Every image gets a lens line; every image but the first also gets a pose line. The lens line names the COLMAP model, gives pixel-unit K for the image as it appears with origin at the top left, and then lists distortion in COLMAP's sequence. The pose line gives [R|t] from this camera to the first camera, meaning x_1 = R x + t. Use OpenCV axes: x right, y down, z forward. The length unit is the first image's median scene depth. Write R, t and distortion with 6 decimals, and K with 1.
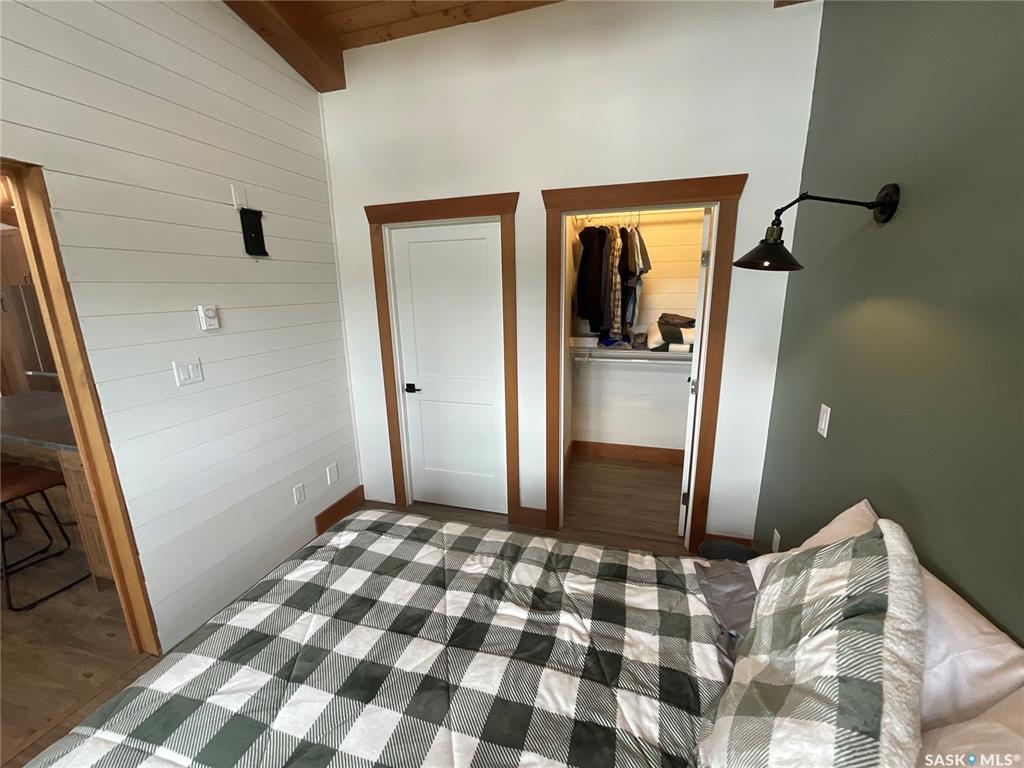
lens RADIAL K [[415.0, 0, 511.0], [0, 415.0, 384.8], [0, 0, 1]] dist [-0.001066, 0.000219]
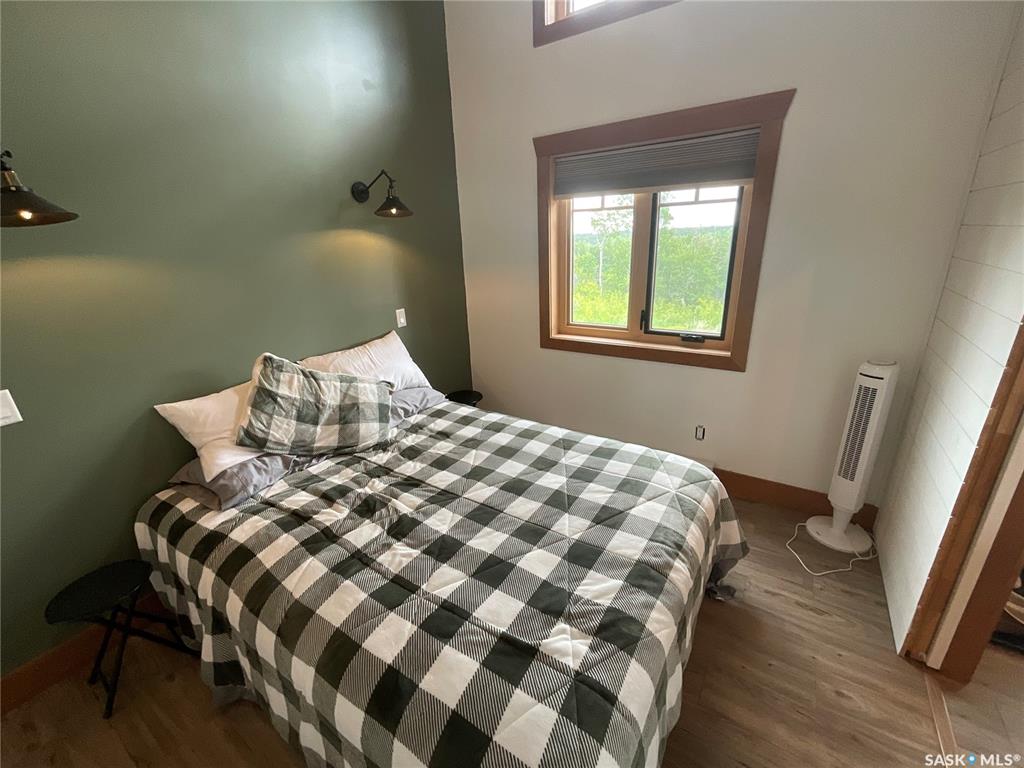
lens RADIAL K [[415.0, 0, 511.0], [0, 415.0, 384.8], [0, 0, 1]] dist [-0.001066, 0.000219]
pose [[-0.958112, -0.044132, 0.282973, -0.353605], [0.117183, 0.841151, 0.527952, -0.199456], [-0.261323, 0.538997, -0.800745, 0.955749]]
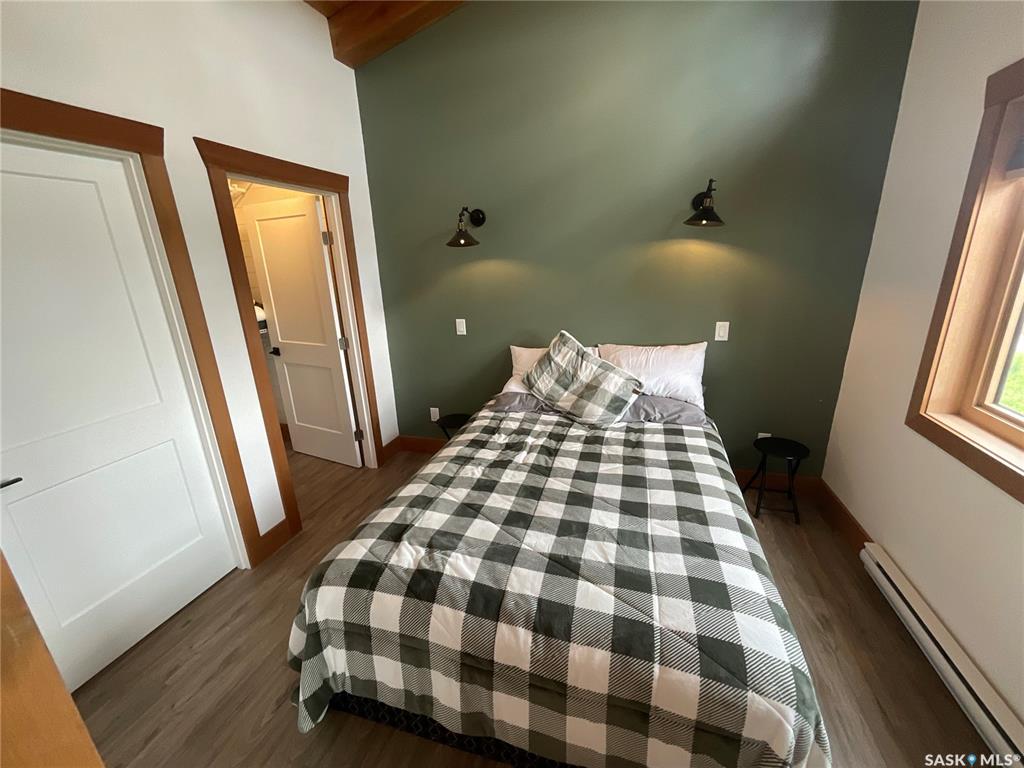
lens RADIAL K [[415.0, 0, 511.0], [0, 415.0, 384.8], [0, 0, 1]] dist [-0.001066, 0.000219]
pose [[0.002237, -0.277252, 0.960795, -0.813600], [0.264816, 0.926660, 0.266785, -0.082117], [-0.964296, 0.253837, 0.075494, 0.479068]]
